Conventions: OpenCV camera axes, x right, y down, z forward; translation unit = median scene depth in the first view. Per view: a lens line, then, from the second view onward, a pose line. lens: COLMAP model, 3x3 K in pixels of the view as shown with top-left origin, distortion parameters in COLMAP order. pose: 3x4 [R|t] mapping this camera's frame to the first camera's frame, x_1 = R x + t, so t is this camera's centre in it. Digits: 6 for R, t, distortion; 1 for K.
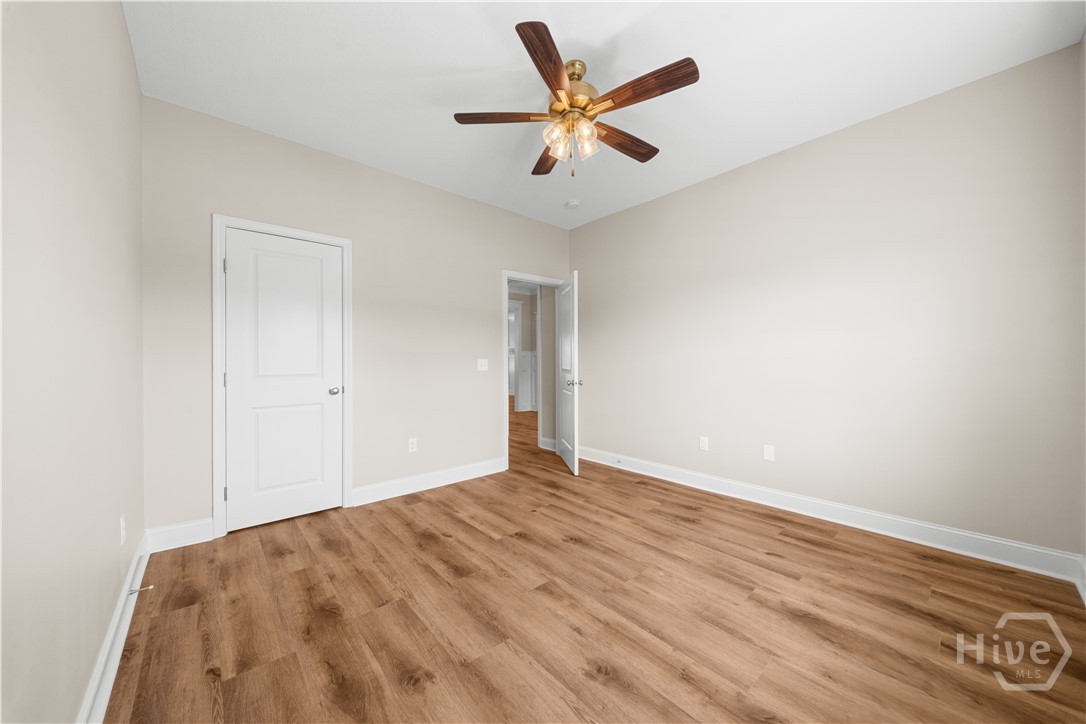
lens RADIAL K [[382.7, 0, 543.0], [0, 382.7, 362.0], [0, 0, 1]] dist [-0.002196, -0.000125]
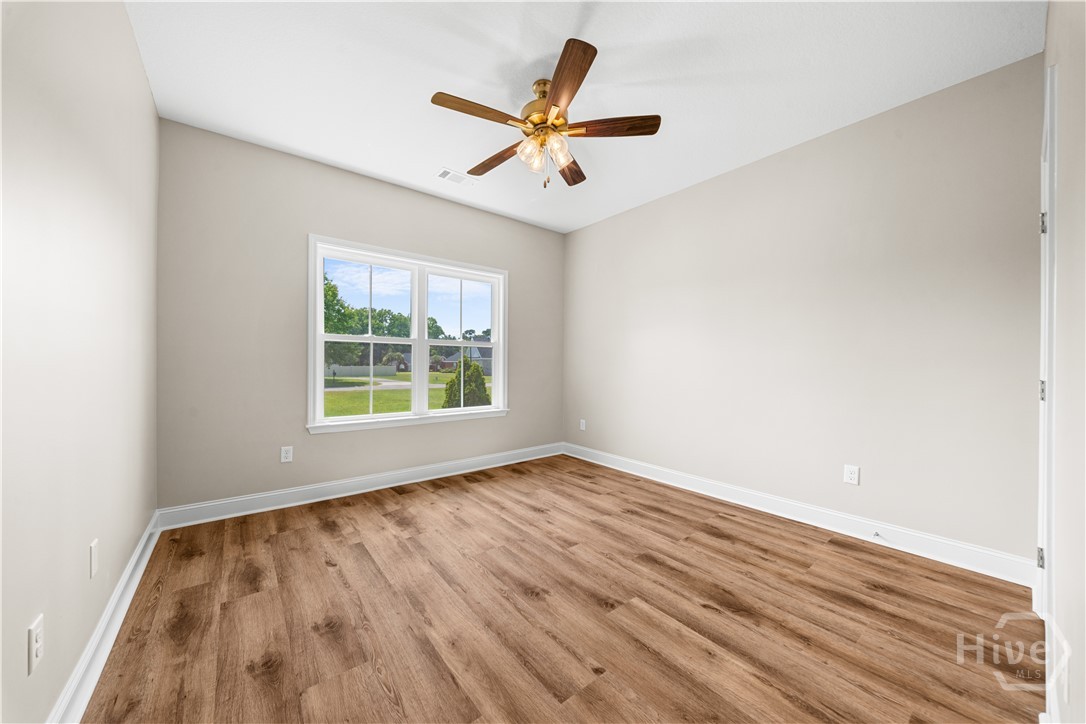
lens RADIAL K [[382.7, 0, 543.0], [0, 382.7, 362.0], [0, 0, 1]] dist [-0.002196, -0.000125]
pose [[-0.998949, -0.002998, 0.045744, 0.032858], [-0.002941, 0.999995, 0.001306, -0.003474], [-0.045748, 0.001170, -0.998952, 1.971847]]
